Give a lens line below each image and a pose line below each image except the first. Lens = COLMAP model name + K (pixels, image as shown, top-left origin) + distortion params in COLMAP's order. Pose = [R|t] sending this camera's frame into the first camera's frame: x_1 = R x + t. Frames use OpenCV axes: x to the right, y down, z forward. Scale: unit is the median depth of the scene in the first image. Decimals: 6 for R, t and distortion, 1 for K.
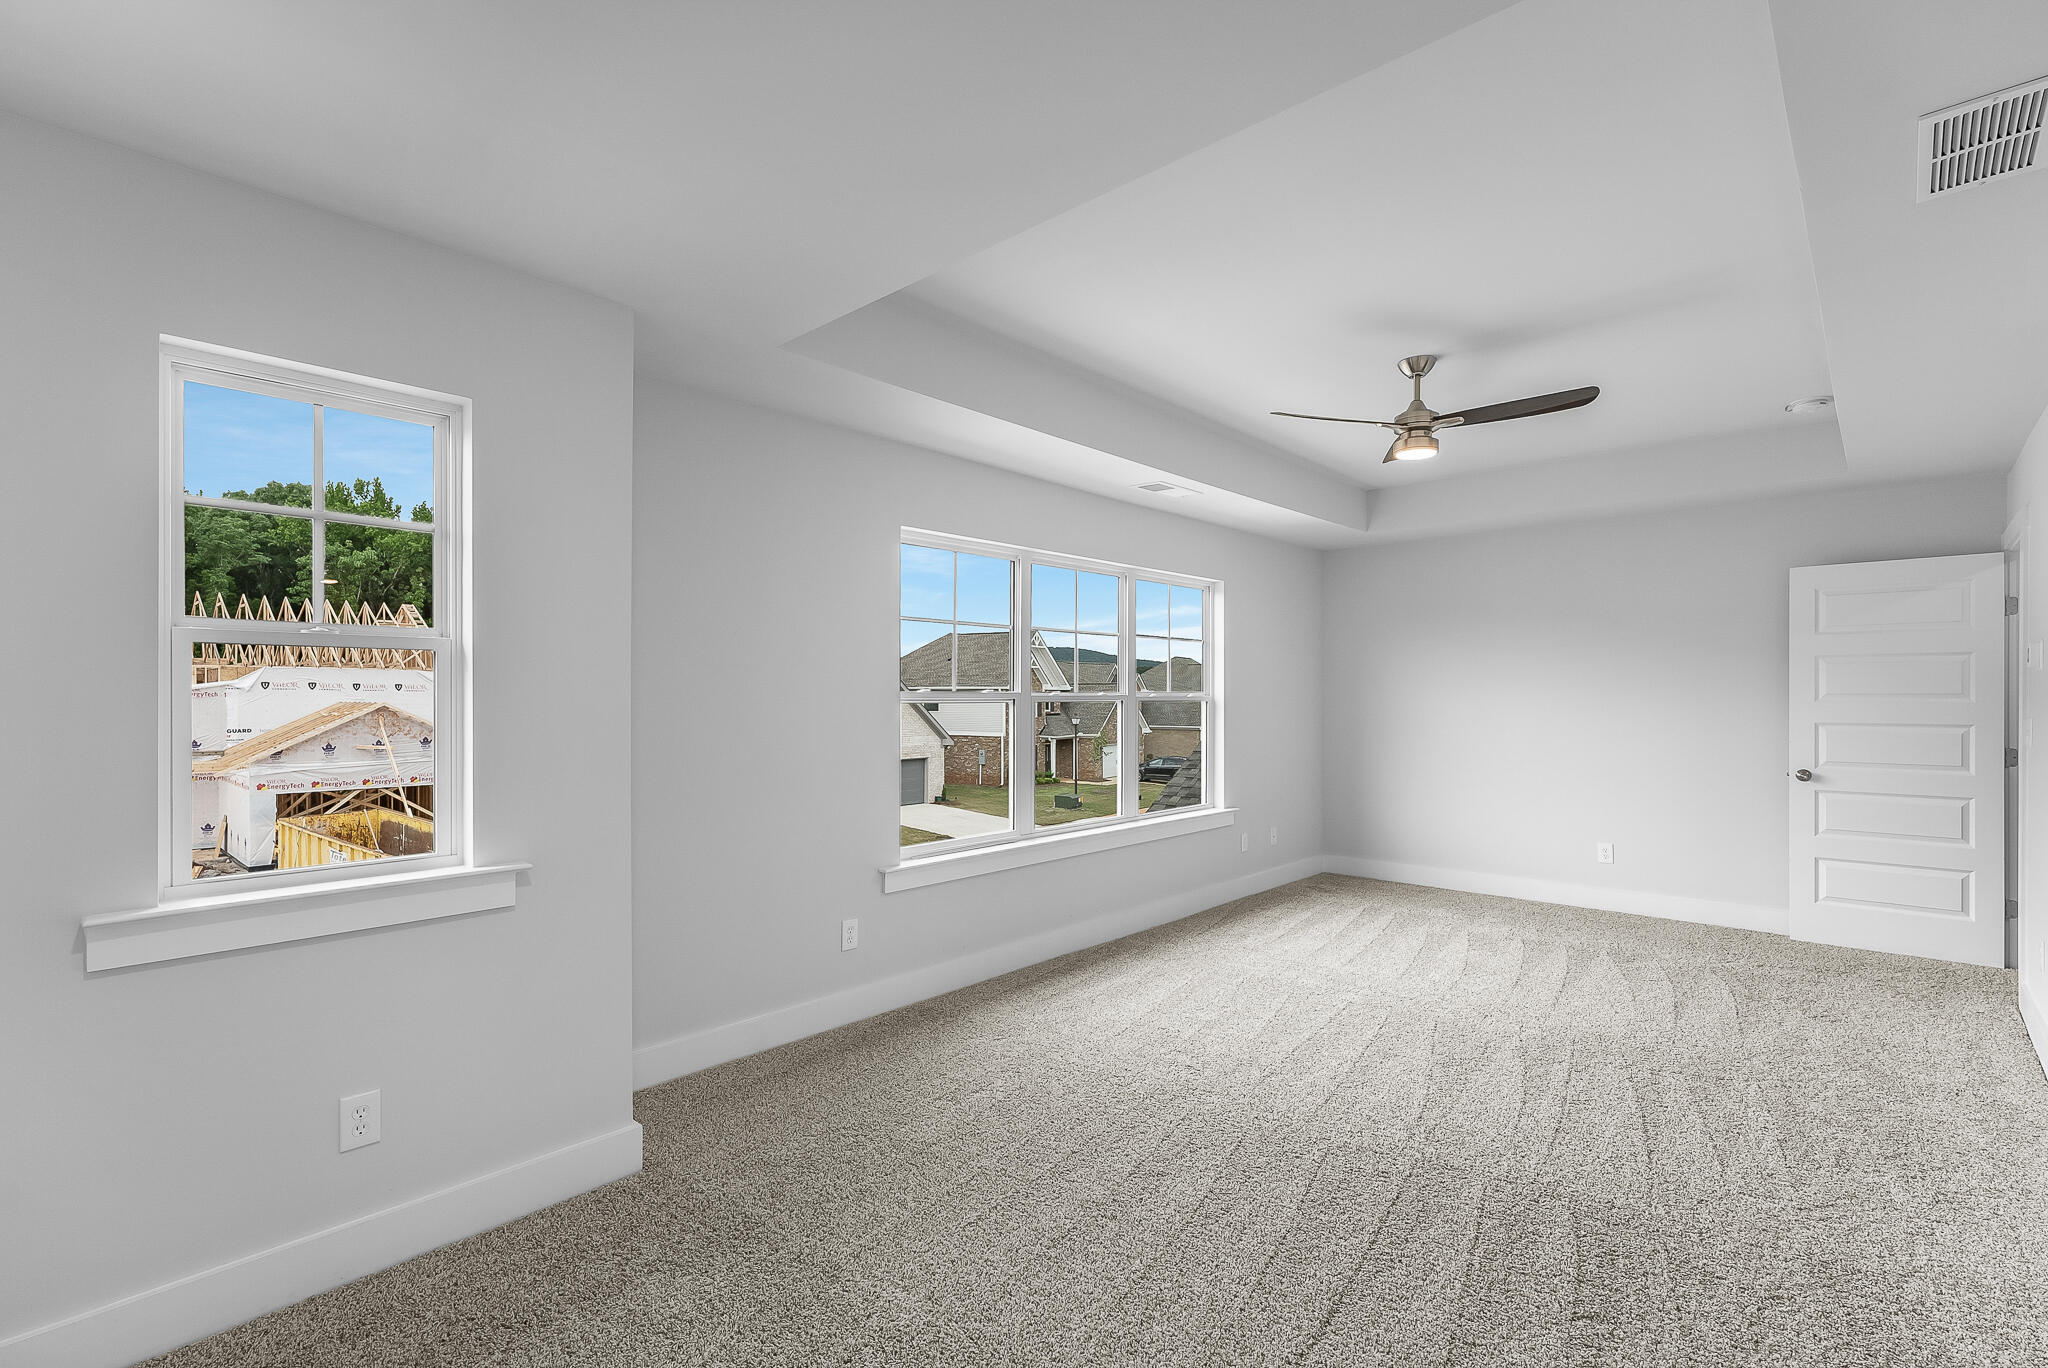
lens RADIAL K [[930.4, 0, 1024.0], [0, 930.4, 684.0], [0, 0, 1]] dist [0.000409, -0.000125]
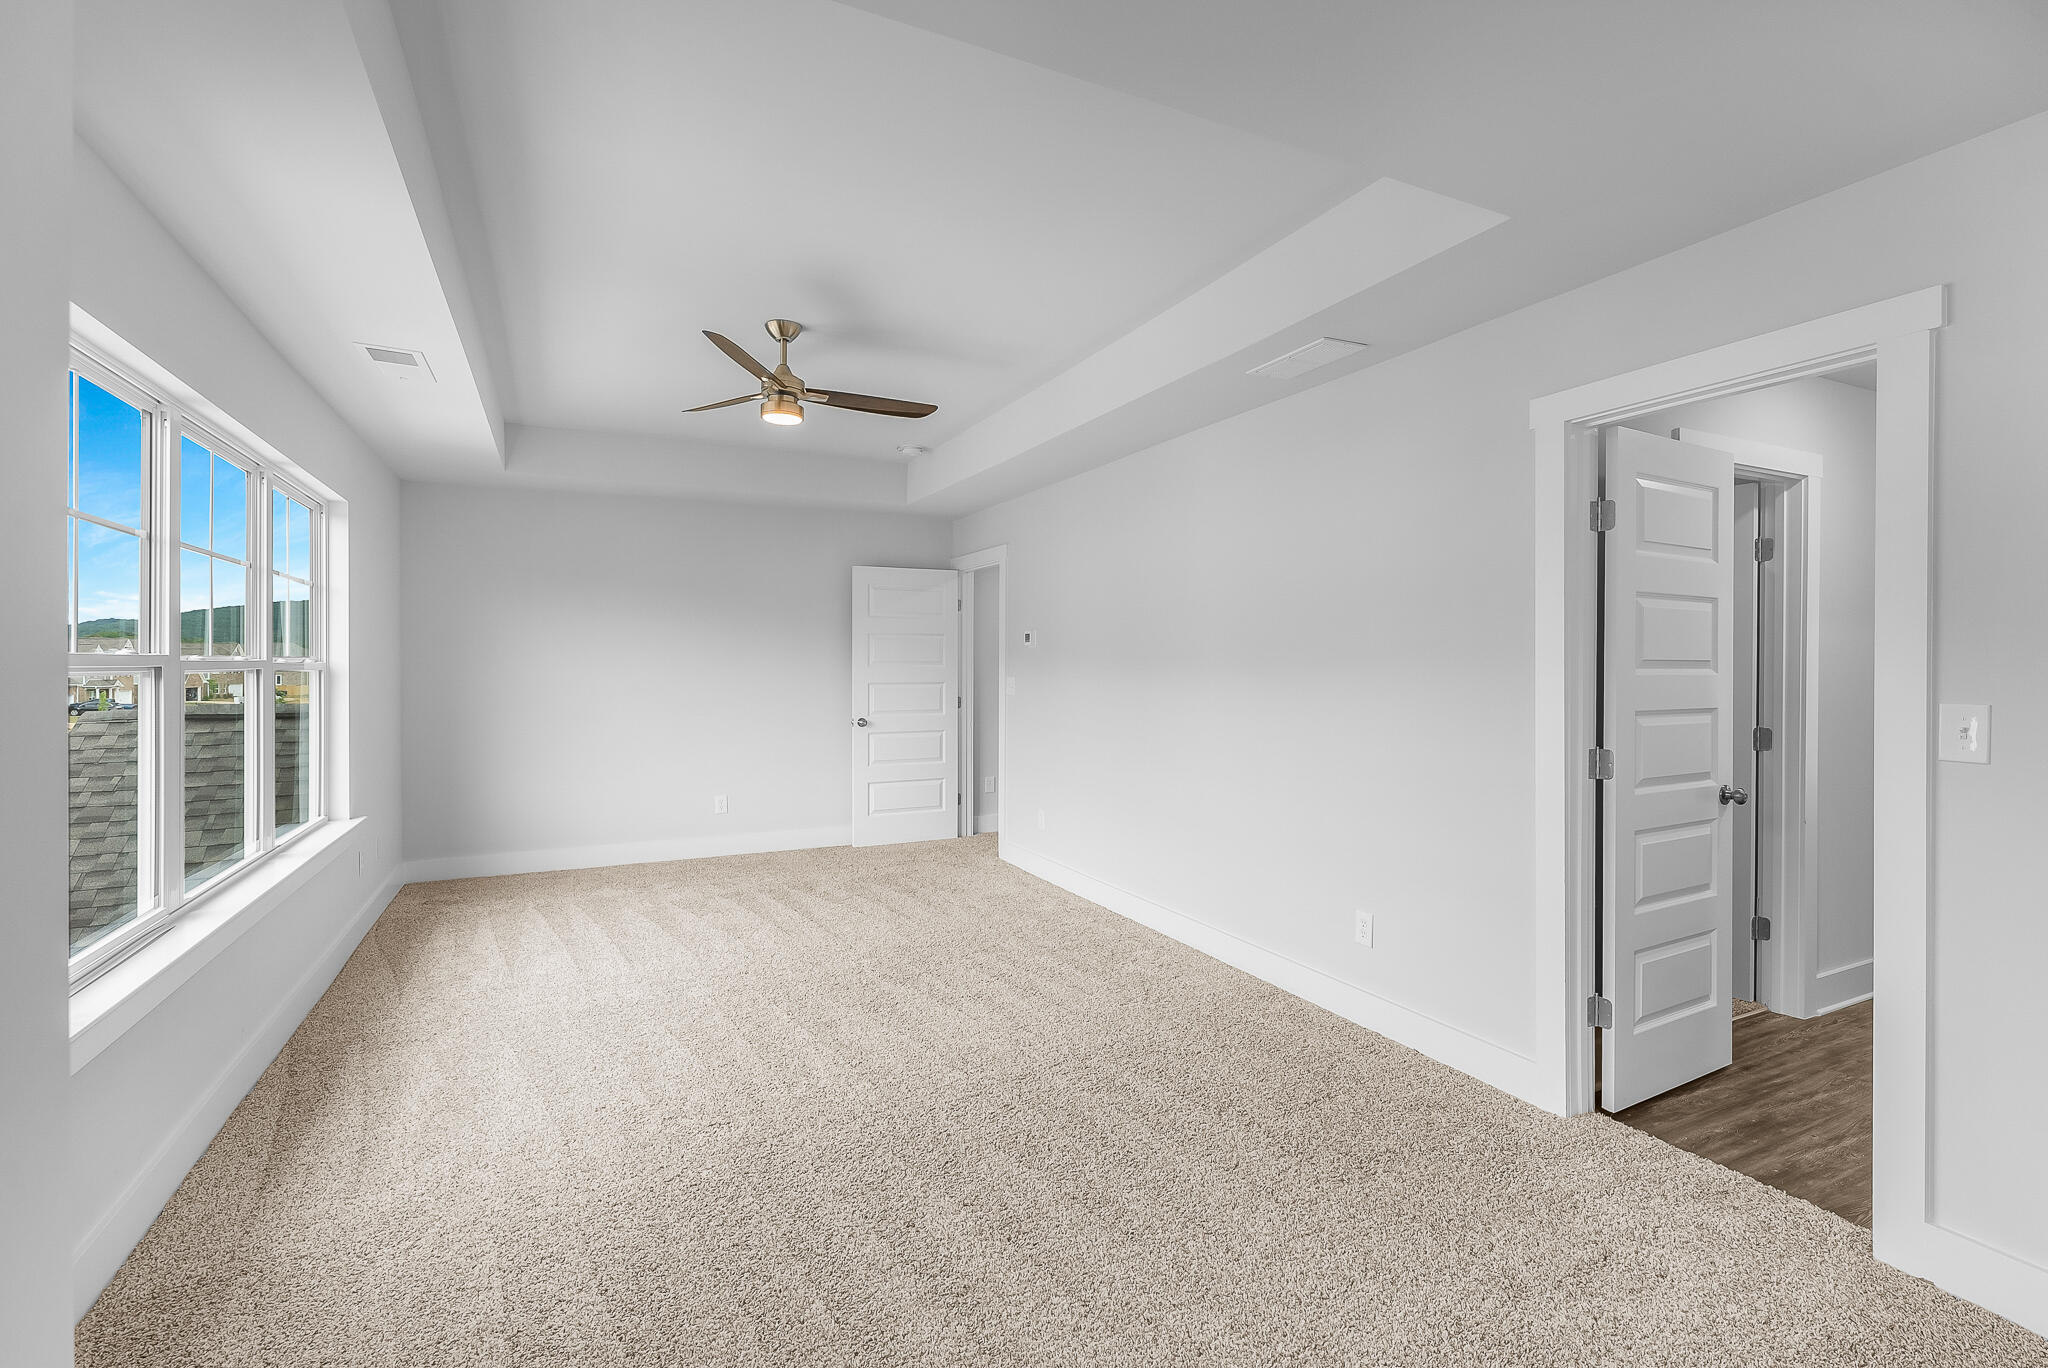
lens RADIAL K [[920.1, 0, 1028.7], [0, 920.1, 660.4], [0, 0, 1]] dist [0.001515, -0.000050]
pose [[0.357115, 0.003998, 0.934052, -0.307017], [-0.014349, 0.999896, 0.001206, 0.004404], [-0.933950, -0.013834, 0.357135, 0.308228]]
